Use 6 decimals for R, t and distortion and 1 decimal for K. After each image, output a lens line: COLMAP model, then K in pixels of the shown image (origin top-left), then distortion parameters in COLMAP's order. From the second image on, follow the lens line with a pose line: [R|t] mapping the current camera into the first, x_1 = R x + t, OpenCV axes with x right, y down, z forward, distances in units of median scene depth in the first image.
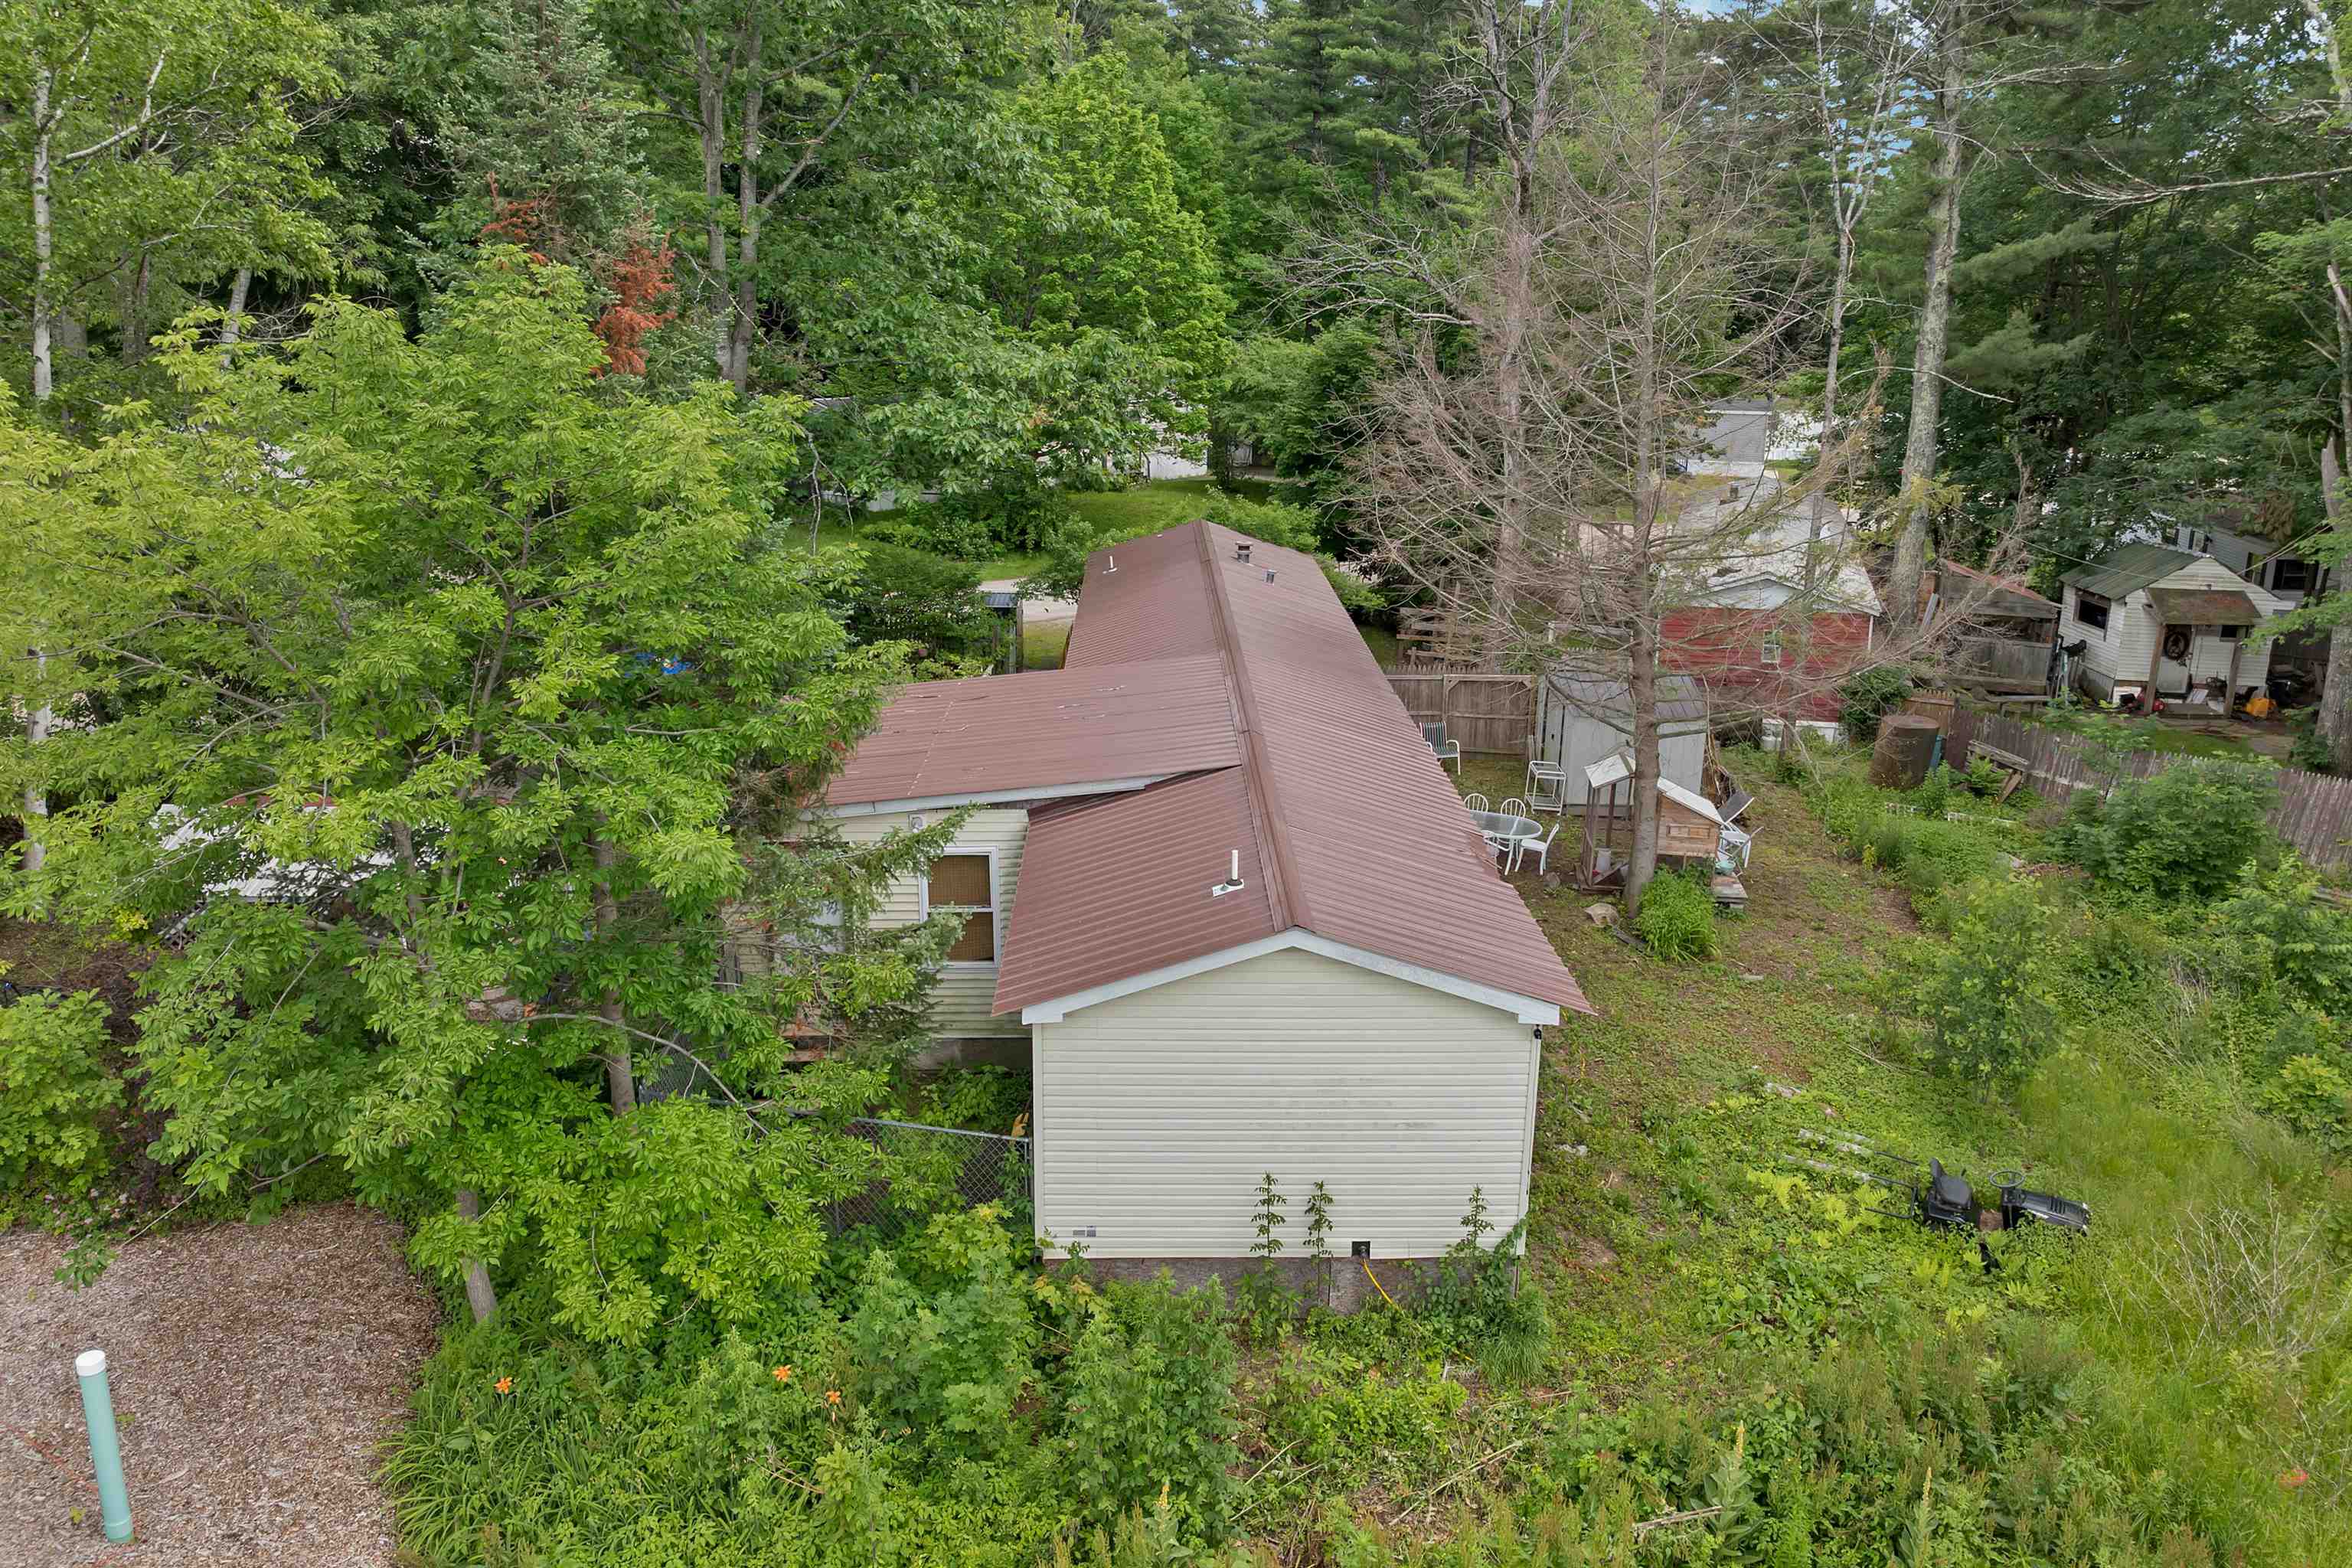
lens RADIAL K [[1648.5, 0, 1175.0], [0, 1648.5, 774.5], [0, 0, 1]] dist [-0.039192, 0.001867]
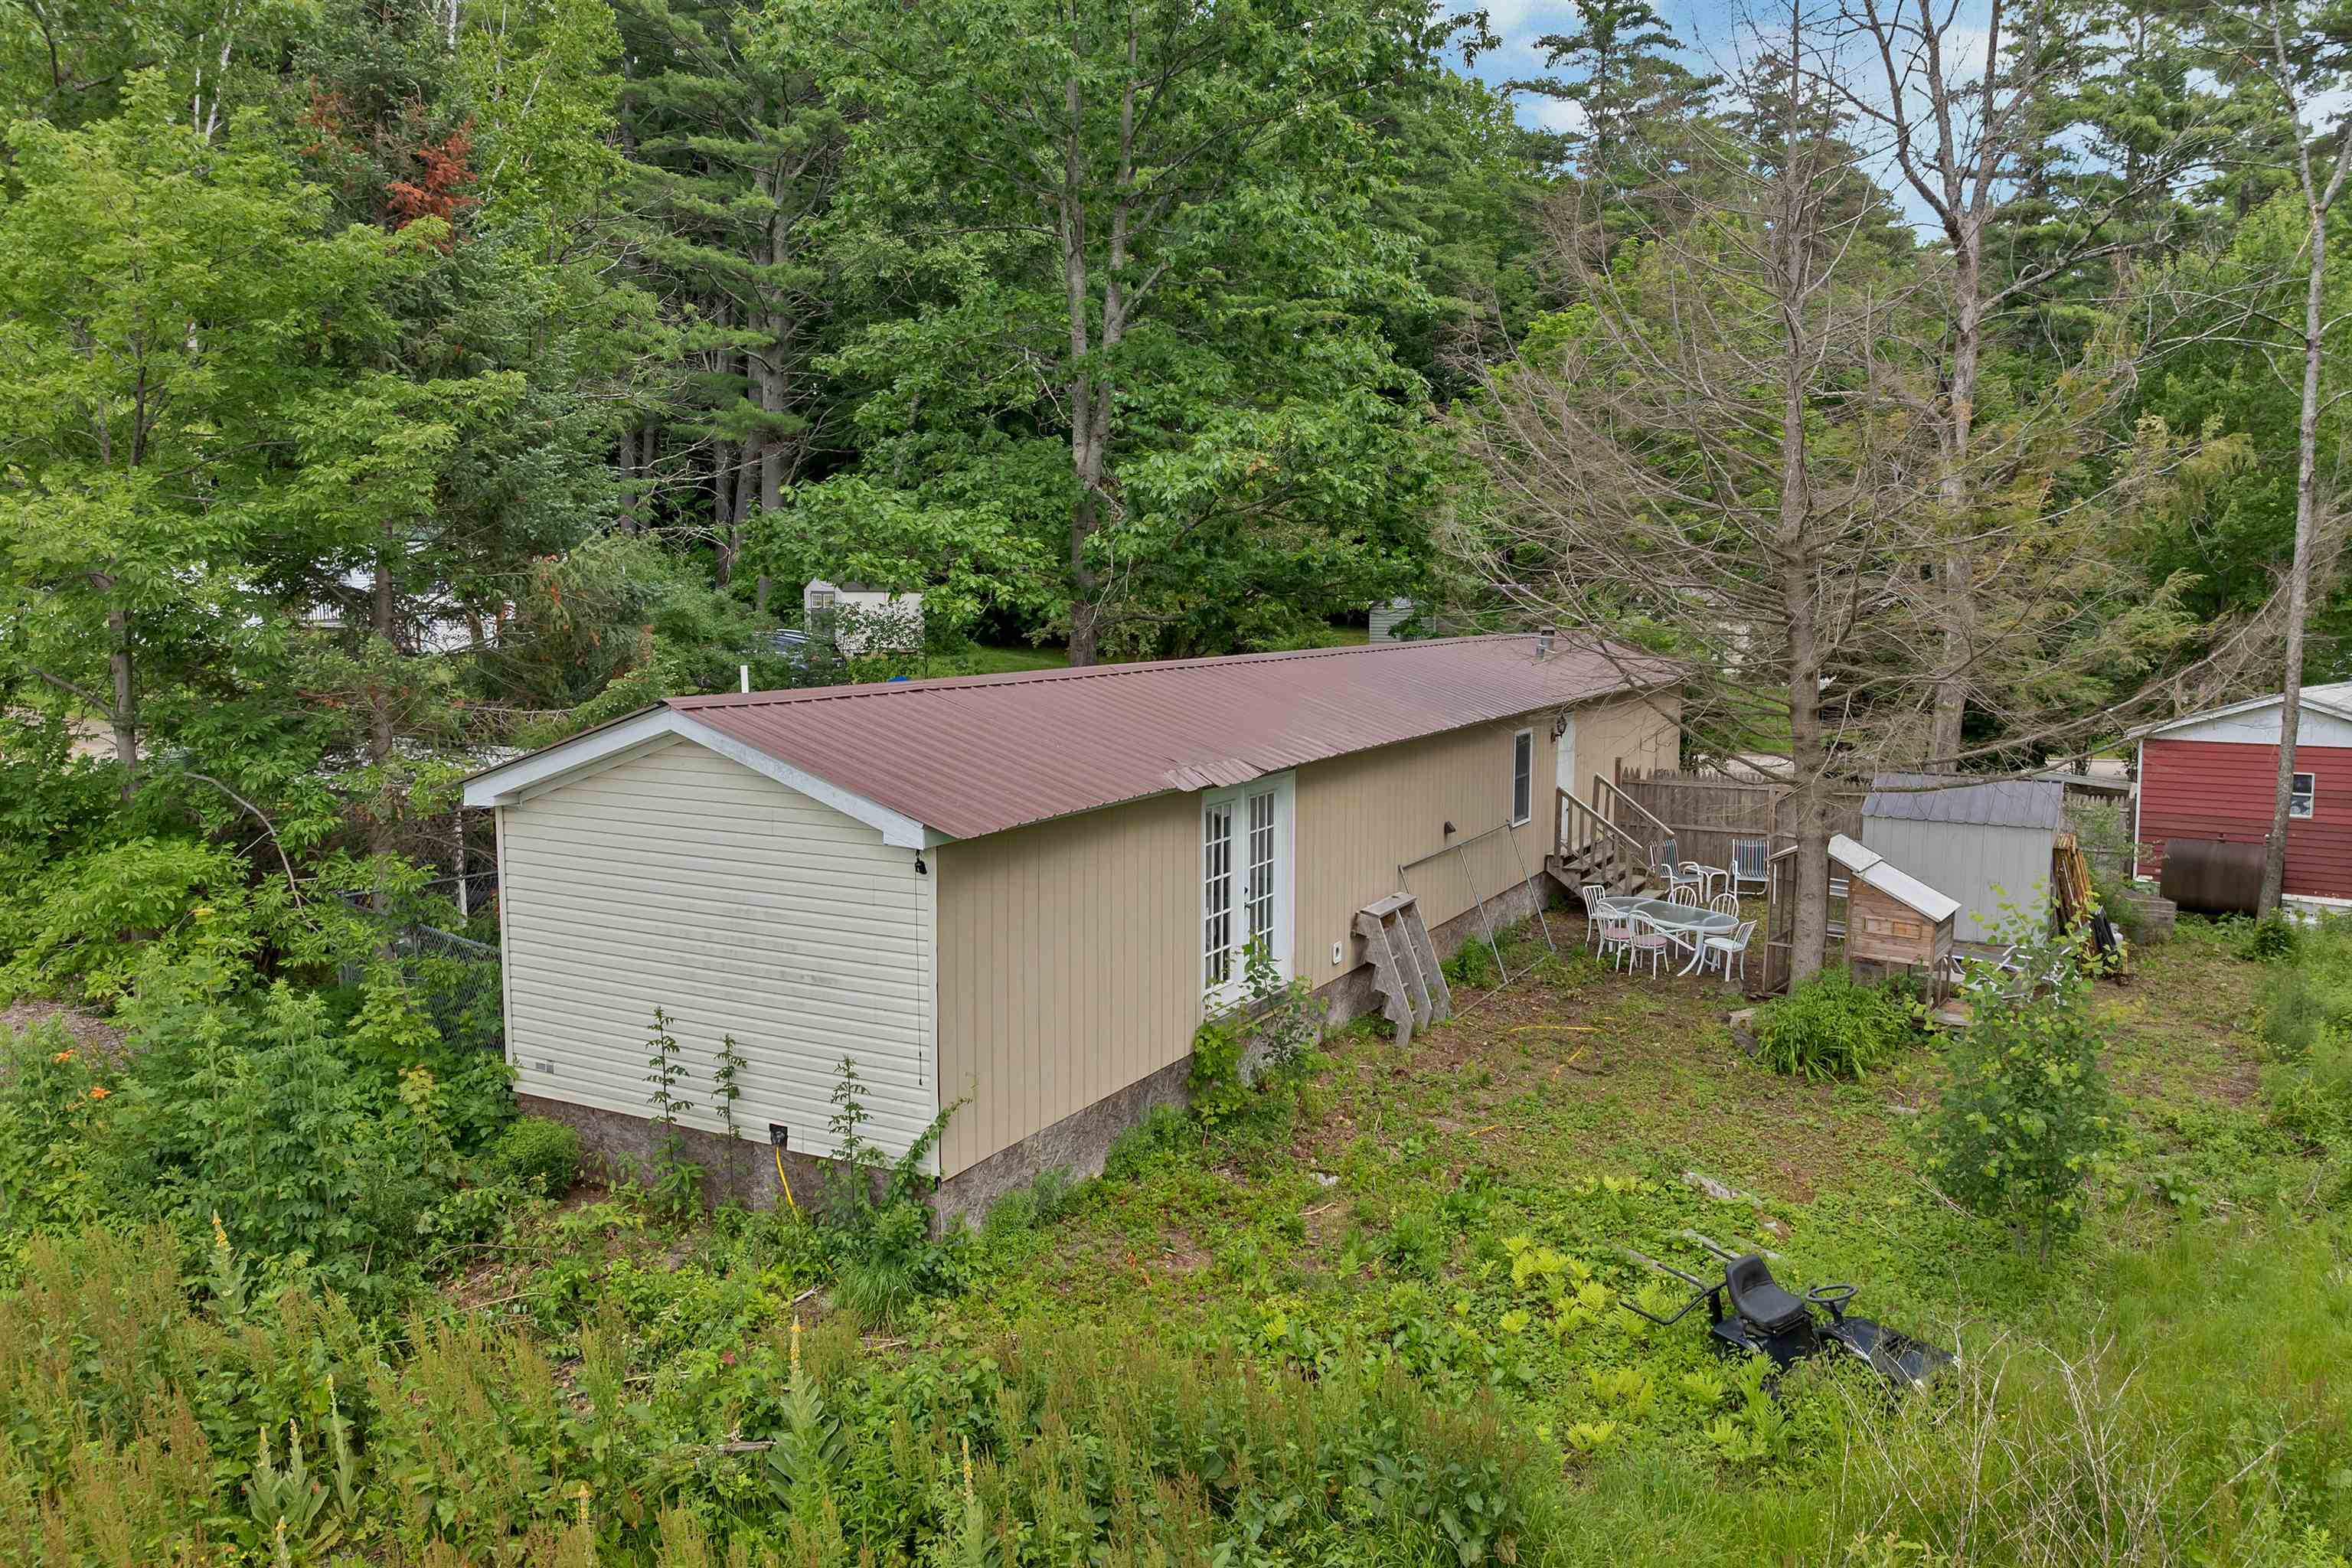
lens RADIAL K [[1648.5, 0, 1173.3], [0, 1648.5, 787.0], [0, 0, 1]] dist [-0.039192, 0.001867]
pose [[0.877318, 0.052122, -0.477071, 0.674353], [-0.129700, 0.982844, -0.131134, 0.199477], [0.462051, 0.176922, 0.869027, 0.343605]]
